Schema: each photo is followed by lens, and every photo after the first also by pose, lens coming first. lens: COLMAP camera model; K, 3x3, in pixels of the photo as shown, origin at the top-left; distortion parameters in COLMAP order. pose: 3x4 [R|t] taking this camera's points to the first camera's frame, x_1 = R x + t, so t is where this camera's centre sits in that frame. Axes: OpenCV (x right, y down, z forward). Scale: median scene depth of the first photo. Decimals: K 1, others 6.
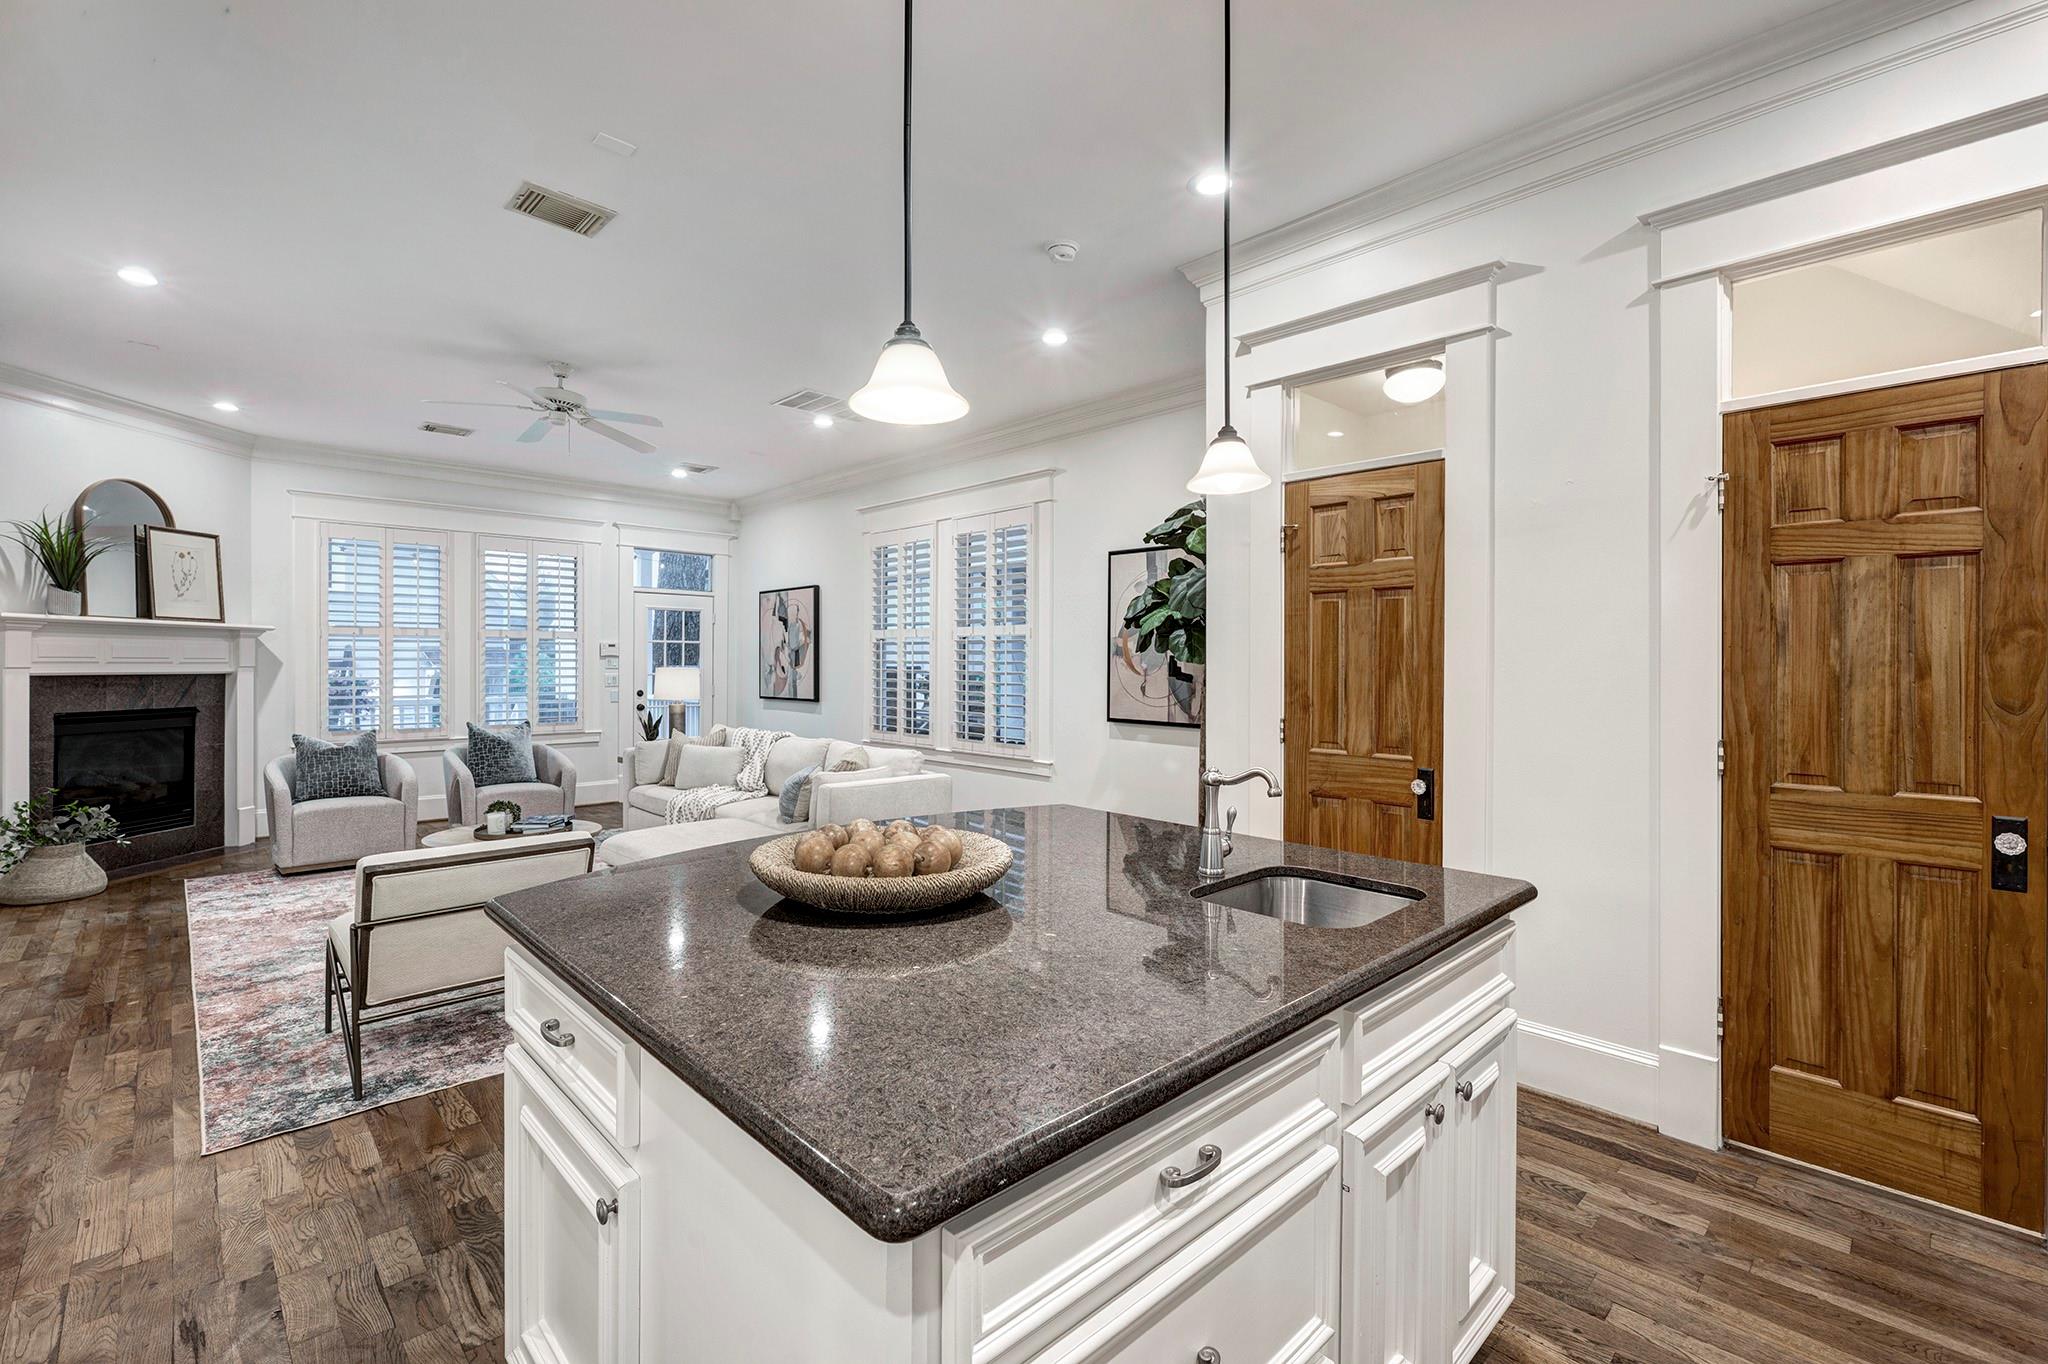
lens RADIAL K [[907.9, 0, 1004.3], [0, 907.9, 674.3], [0, 0, 1]] dist [-0.000654, 0.000445]
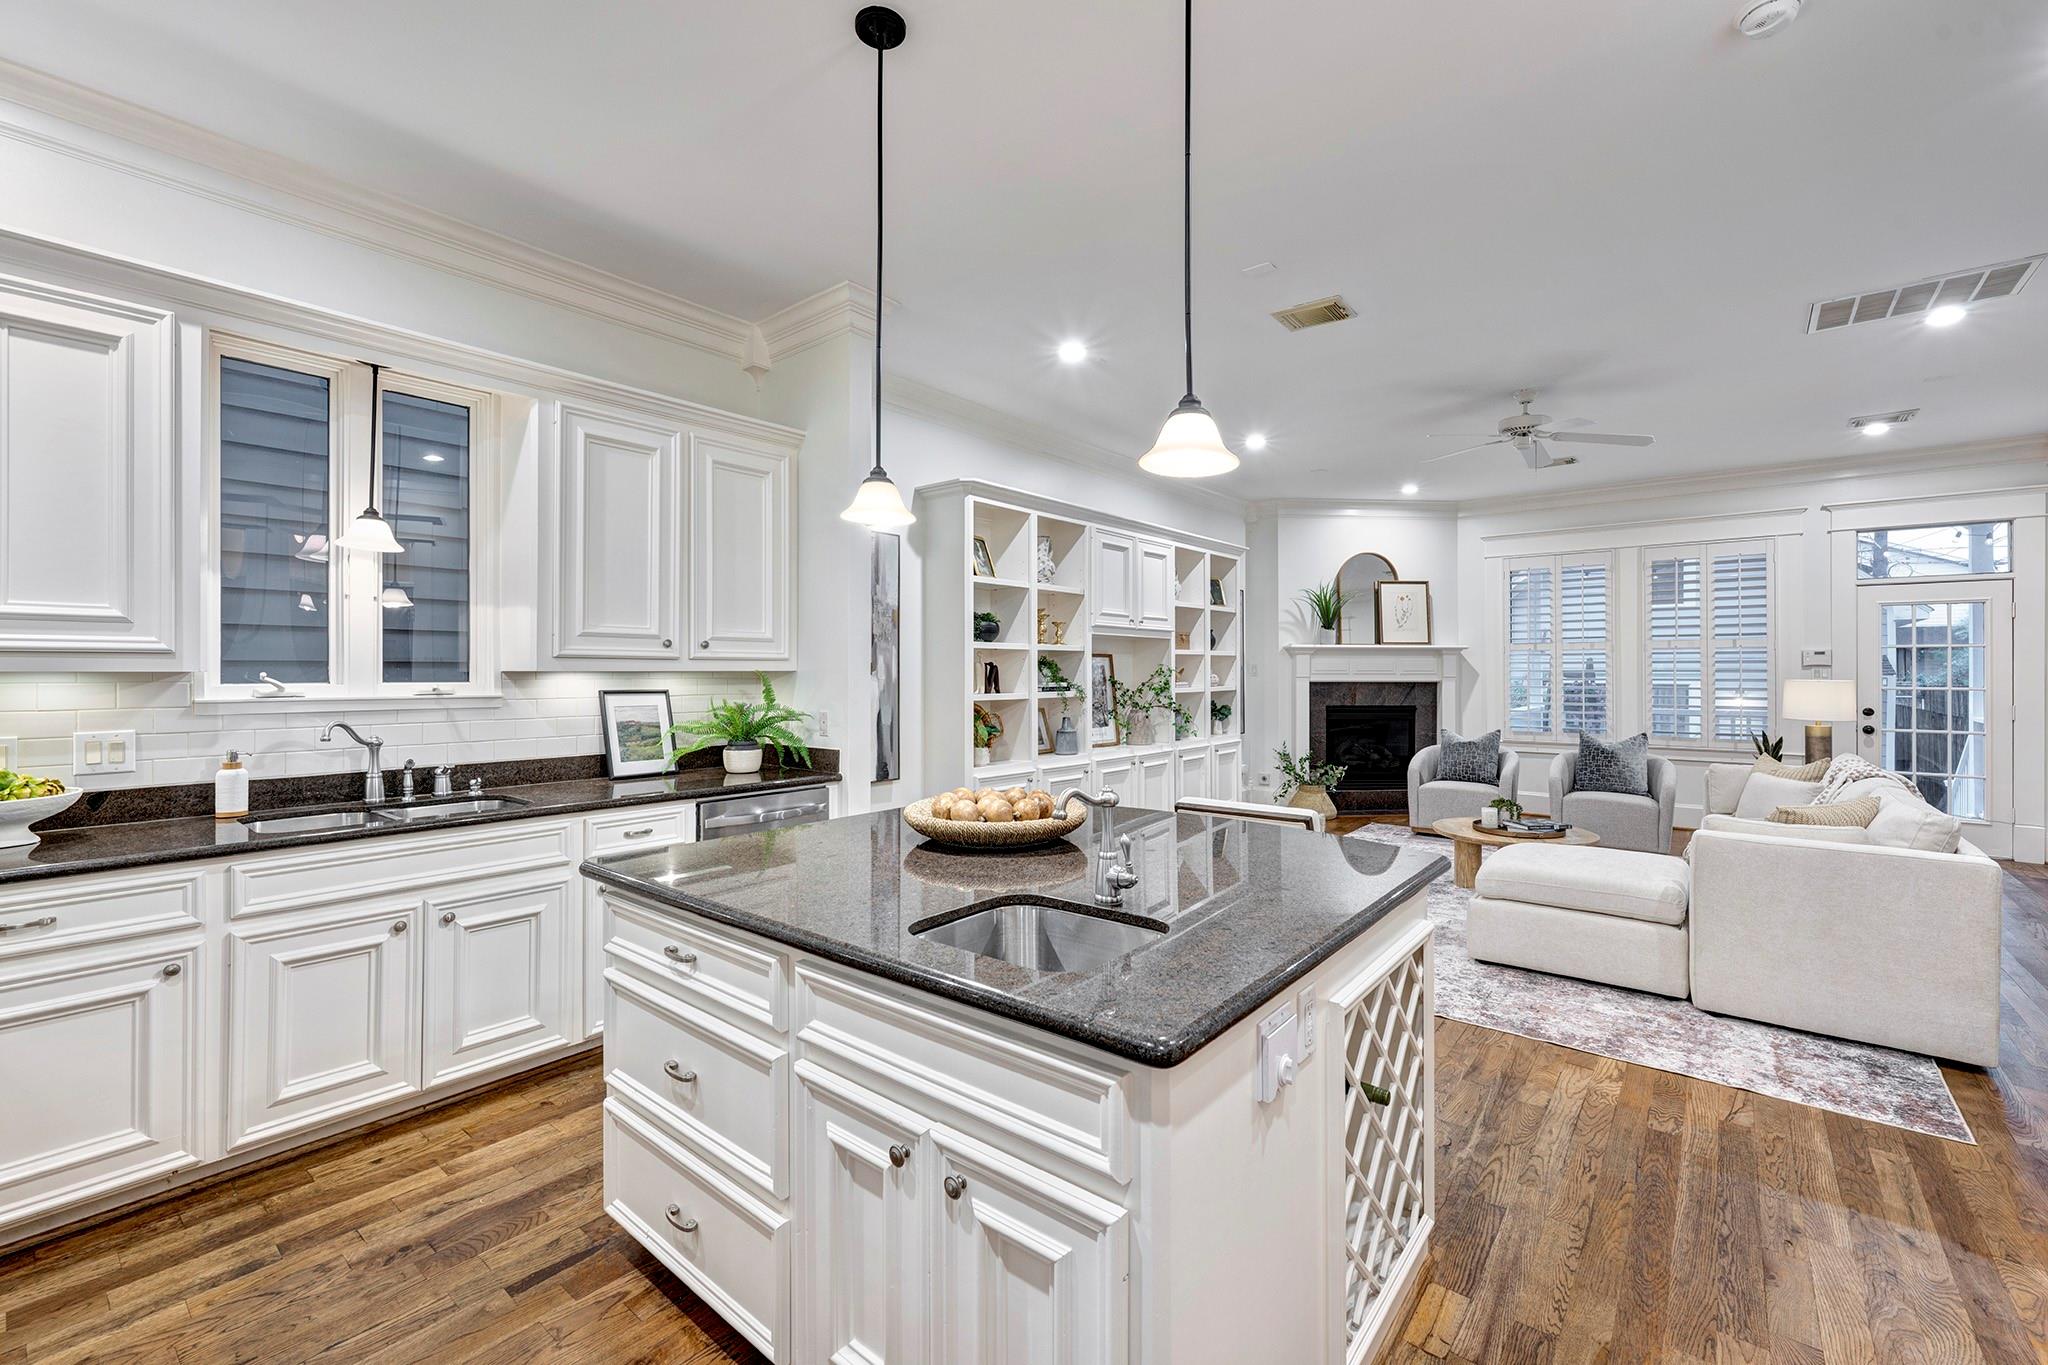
lens RADIAL K [[859.9, 0, 1035.1], [0, 859.9, 663.0], [0, 0, 1]] dist [0.001905, -0.000572]
pose [[0.135593, -0.013704, -0.990670, 0.349357], [-0.011214, 0.999819, -0.015365, -0.003169], [0.990701, 0.013193, 0.135415, 0.254767]]
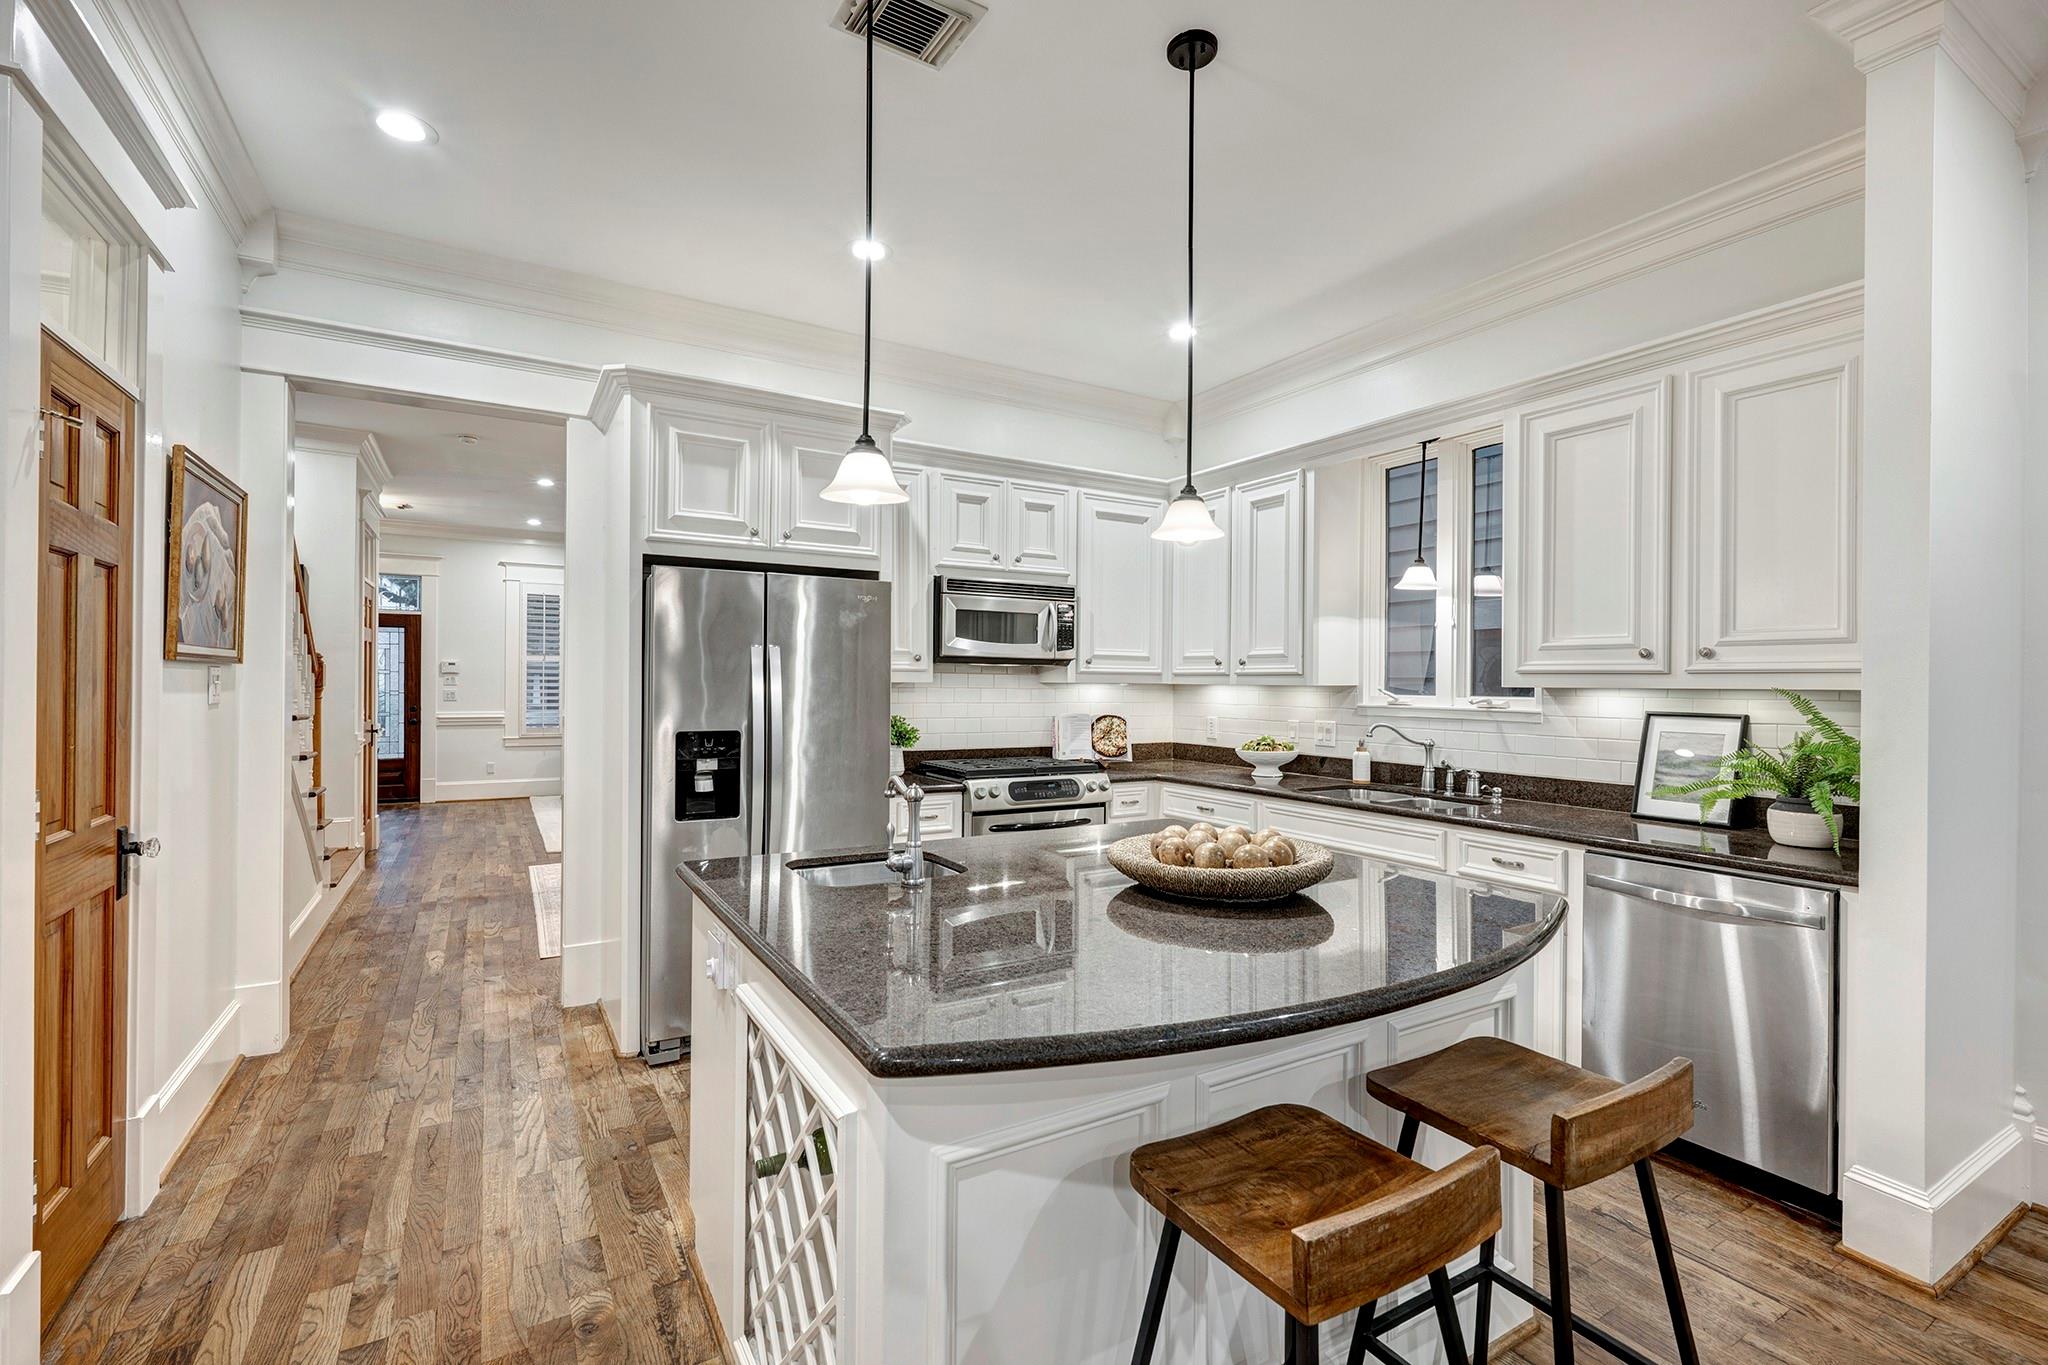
lens RADIAL K [[882.8, 0, 997.7], [0, 882.8, 684.2], [0, 0, 1]] dist [0.001521, 0.000085]
pose [[-0.972877, -0.014629, 0.230862, -0.029190], [-0.011280, 0.999811, 0.015818, -0.009746], [-0.231049, 0.012785, -0.972858, 0.625690]]
